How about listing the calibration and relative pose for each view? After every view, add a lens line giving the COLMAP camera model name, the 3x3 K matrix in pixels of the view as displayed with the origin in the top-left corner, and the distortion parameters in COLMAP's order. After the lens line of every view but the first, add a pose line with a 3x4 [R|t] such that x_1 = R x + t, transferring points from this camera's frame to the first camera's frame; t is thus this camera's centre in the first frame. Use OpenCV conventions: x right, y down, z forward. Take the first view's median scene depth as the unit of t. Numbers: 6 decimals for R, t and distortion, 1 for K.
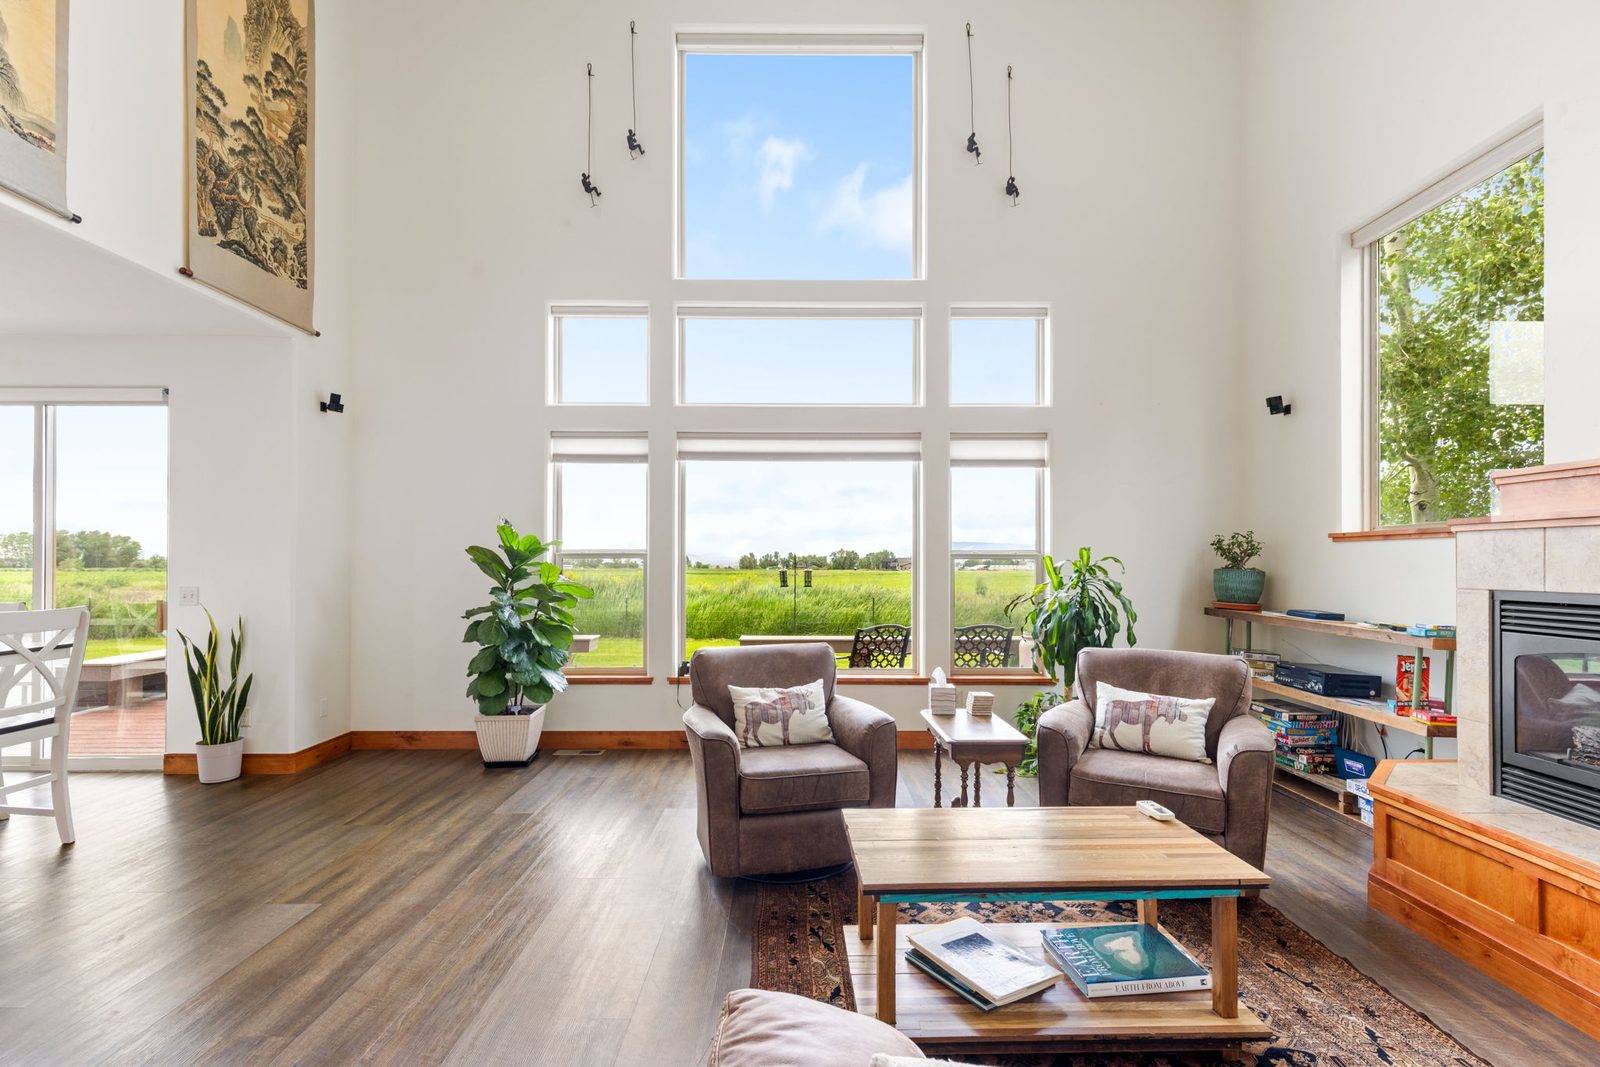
lens RADIAL K [[721.6, 0, 811.9], [0, 721.6, 559.0], [0, 0, 1]] dist [0.008893, -0.000585]
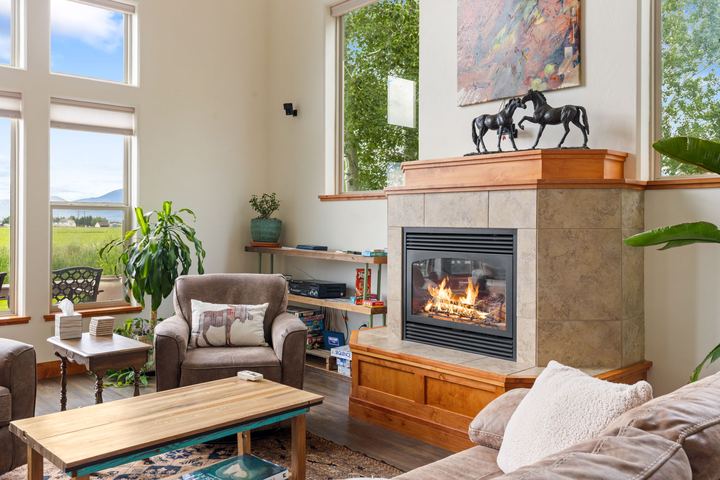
lens RADIAL K [[618.3, 0, 352.4], [0, 618.3, 220.3], [0, 0, 1]] dist [0.014548, -0.005908]
pose [[0.747874, 0.003348, 0.663832, -0.116883], [-0.006239, 0.999979, 0.001986, 0.014814], [-0.663811, -0.005627, 0.747879, -0.045552]]
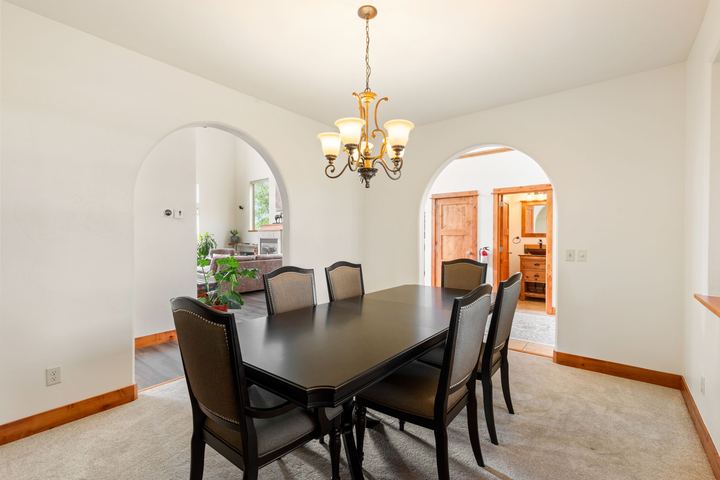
lens RADIAL K [[324.7, 0, 359.1], [0, 324.7, 239.0], [0, 0, 1]] dist [0.008893, -0.000585]
pose [[0.641502, -0.006118, 0.767097, -0.796889], [-0.004289, 0.999924, 0.011562, 0.001883], [-0.767110, -0.010707, 0.641427, -1.493430]]
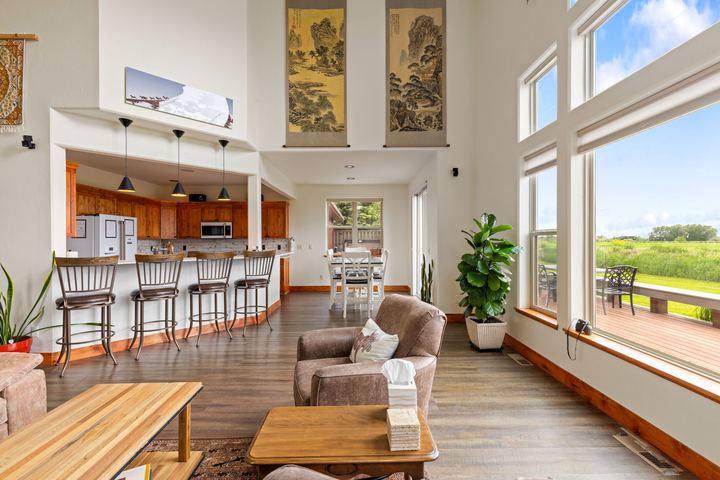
lens RADIAL K [[324.7, 0, 360.3], [0, 324.7, 240.4], [0, 0, 1]] dist [0.008893, -0.000585]
pose [[-0.008704, 0.000914, -0.999962, 0.496171], [0.009227, 0.999957, 0.000833, 0.006569], [0.999920, -0.009219, -0.008712, 0.845845]]
